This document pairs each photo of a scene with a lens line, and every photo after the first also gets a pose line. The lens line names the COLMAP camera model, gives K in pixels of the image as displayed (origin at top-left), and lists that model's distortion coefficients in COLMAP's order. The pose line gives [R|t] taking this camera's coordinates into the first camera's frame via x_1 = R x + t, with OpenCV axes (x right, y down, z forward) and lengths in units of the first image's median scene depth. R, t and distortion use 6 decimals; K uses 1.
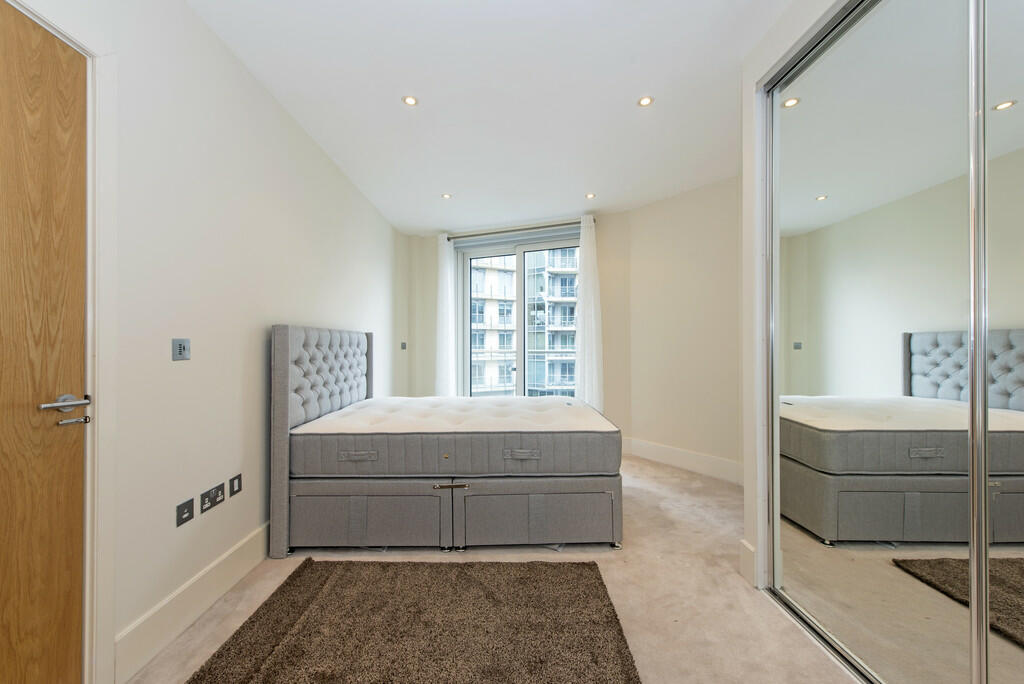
lens RADIAL K [[400.5, 0, 510.7], [0, 400.5, 340.7], [0, 0, 1]] dist [0.006482, -0.001511]
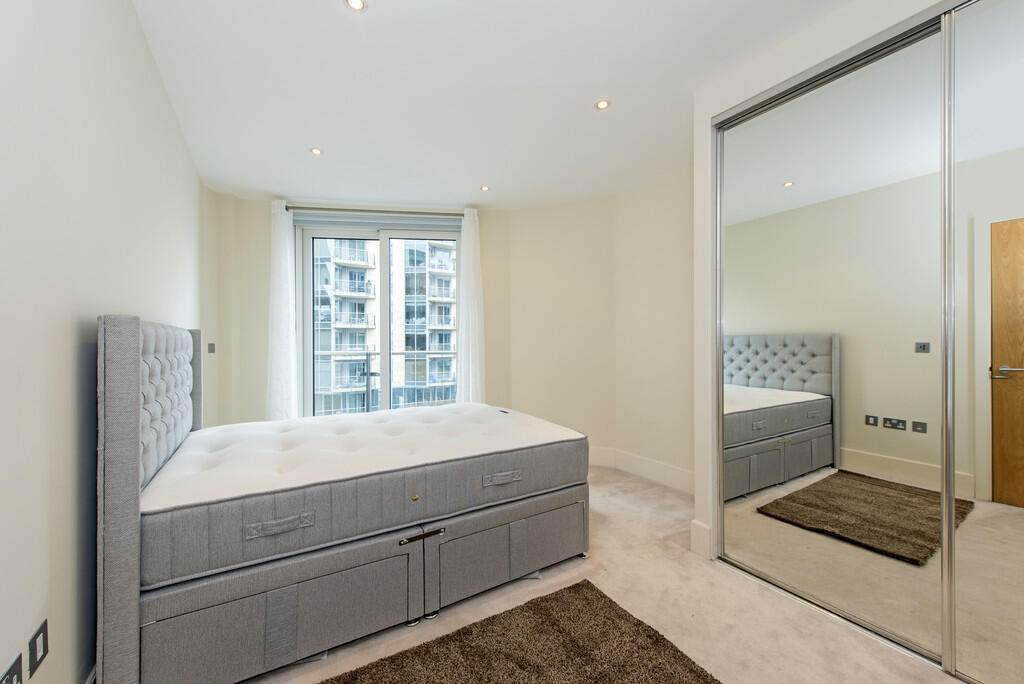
lens RADIAL K [[400.5, 0, 513.9], [0, 400.5, 339.7], [0, 0, 1]] dist [0.006482, -0.001511]
pose [[0.859392, 0.002810, 0.511310, -0.341837], [-0.003613, 0.999993, 0.000576, -0.007904], [-0.511305, -0.002343, 0.859396, 0.228960]]
